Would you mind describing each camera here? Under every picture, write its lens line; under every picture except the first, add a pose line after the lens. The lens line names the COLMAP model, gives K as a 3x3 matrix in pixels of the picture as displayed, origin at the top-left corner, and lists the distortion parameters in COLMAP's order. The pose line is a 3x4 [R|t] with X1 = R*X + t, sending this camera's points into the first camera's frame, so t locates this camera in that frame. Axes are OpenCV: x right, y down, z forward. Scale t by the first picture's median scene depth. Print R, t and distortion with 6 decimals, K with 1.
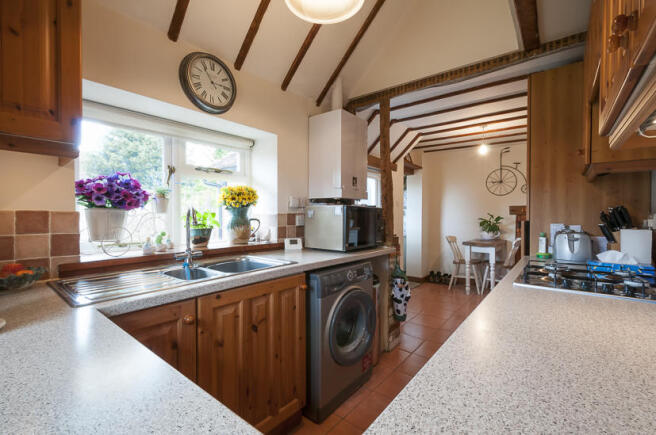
lens RADIAL K [[285.1, 0, 330.0], [0, 285.1, 217.6], [0, 0, 1]] dist [0.014894, 0.000365]
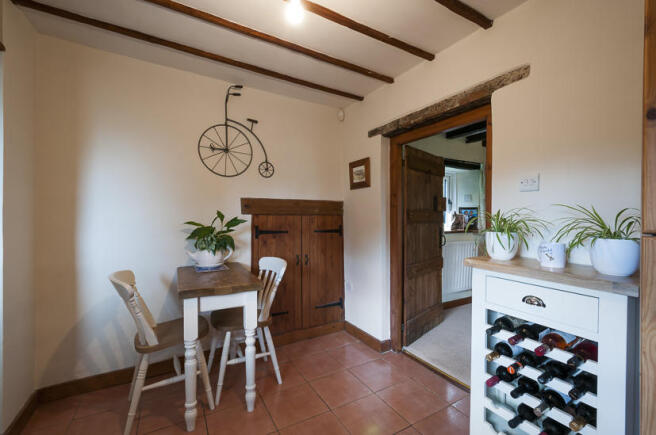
lens RADIAL K [[285.1, 0, 331.5], [0, 285.1, 215.9], [0, 0, 1]] dist [0.014894, 0.000365]
pose [[0.368152, -0.005923, 0.929747, 0.193531], [0.005754, 0.999975, 0.004092, -0.008227], [-0.929748, 0.003844, 0.368177, 0.651957]]
